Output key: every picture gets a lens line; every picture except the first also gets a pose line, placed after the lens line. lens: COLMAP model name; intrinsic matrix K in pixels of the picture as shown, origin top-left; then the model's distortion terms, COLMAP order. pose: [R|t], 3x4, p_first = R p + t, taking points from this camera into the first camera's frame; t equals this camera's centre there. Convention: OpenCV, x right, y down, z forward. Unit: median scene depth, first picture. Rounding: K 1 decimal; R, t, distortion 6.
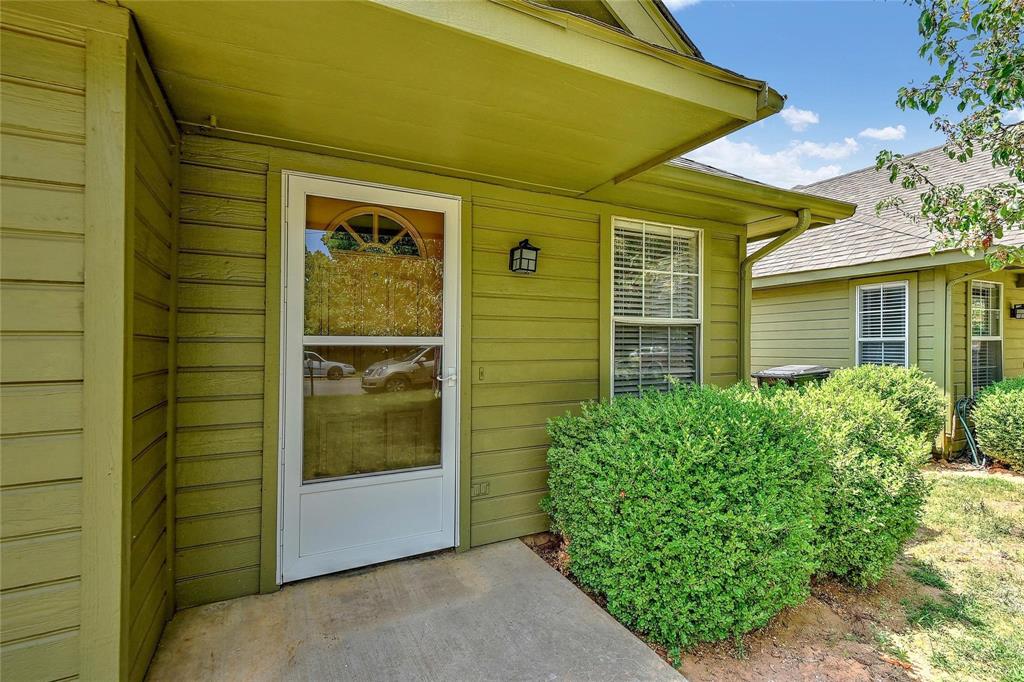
lens RADIAL K [[473.5, 0, 511.3], [0, 473.5, 332.6], [0, 0, 1]] dist [0.020660, -0.004399]
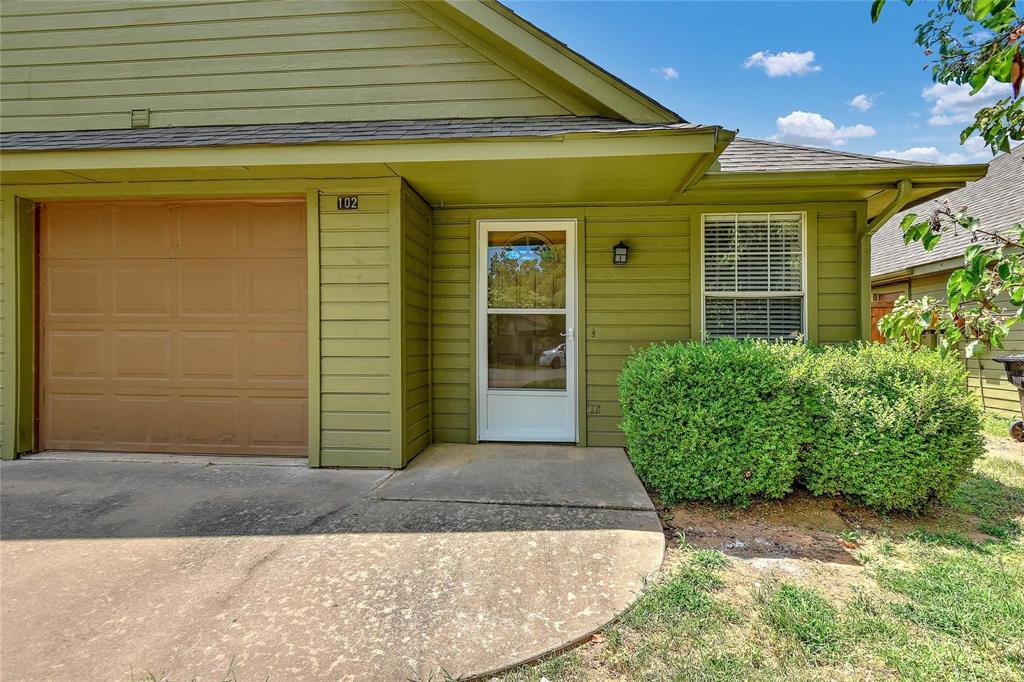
lens RADIAL K [[473.5, 0, 518.8], [0, 473.5, 341.8], [0, 0, 1]] dist [0.020660, -0.004399]
pose [[0.842194, 0.009246, -0.539095, 0.563007], [0.002602, 0.999772, 0.021212, 0.083462], [0.539168, -0.019268, 0.841978, -0.411827]]
